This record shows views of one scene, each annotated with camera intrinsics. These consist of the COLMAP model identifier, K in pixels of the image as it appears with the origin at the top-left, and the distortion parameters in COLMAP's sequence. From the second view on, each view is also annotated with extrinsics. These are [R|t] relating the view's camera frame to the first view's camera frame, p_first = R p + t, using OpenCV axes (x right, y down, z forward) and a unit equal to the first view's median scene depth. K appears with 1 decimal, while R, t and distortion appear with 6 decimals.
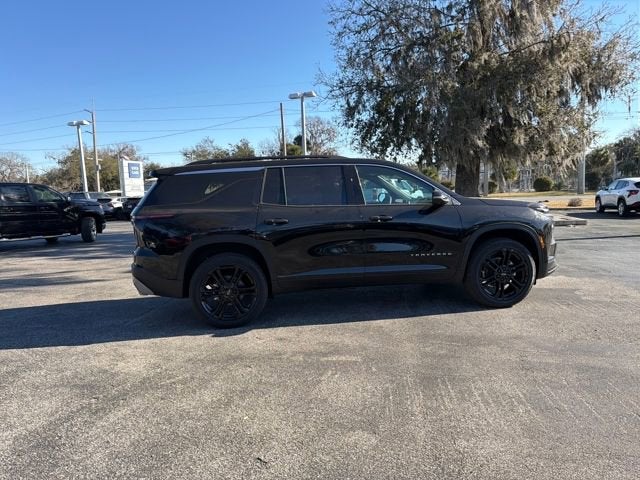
lens RADIAL K [[449.7, 0, 318.4], [0, 449.7, 237.8], [0, 0, 1]] dist [0.049450, -0.058143]
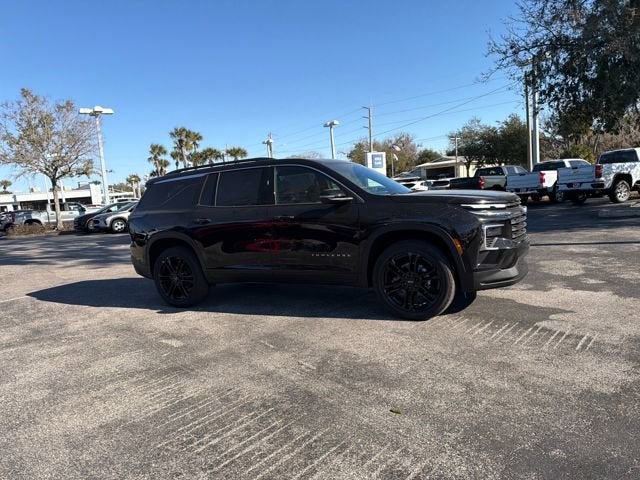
lens RADIAL K [[449.7, 0, 317.3], [0, 449.7, 242.3], [0, 0, 1]] dist [0.049450, -0.058143]
pose [[0.813876, 0.028856, -0.580322, 0.751530], [-0.001104, 0.998841, 0.048119, -0.035185], [0.581038, -0.038522, 0.812964, 0.198922]]
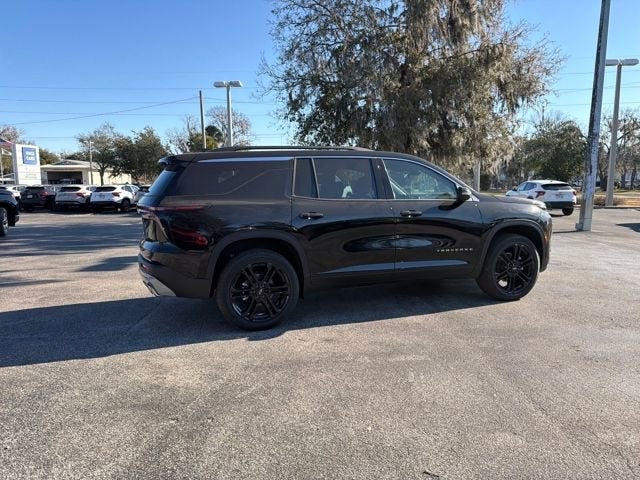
lens RADIAL K [[449.7, 0, 320.6], [0, 449.7, 238.8], [0, 0, 1]] dist [0.049450, -0.058143]
pose [[0.978533, 0.002211, 0.206076, -0.243276], [-0.004921, 0.999908, 0.012637, 0.000494], [-0.206030, -0.013380, 0.978454, 0.067951]]
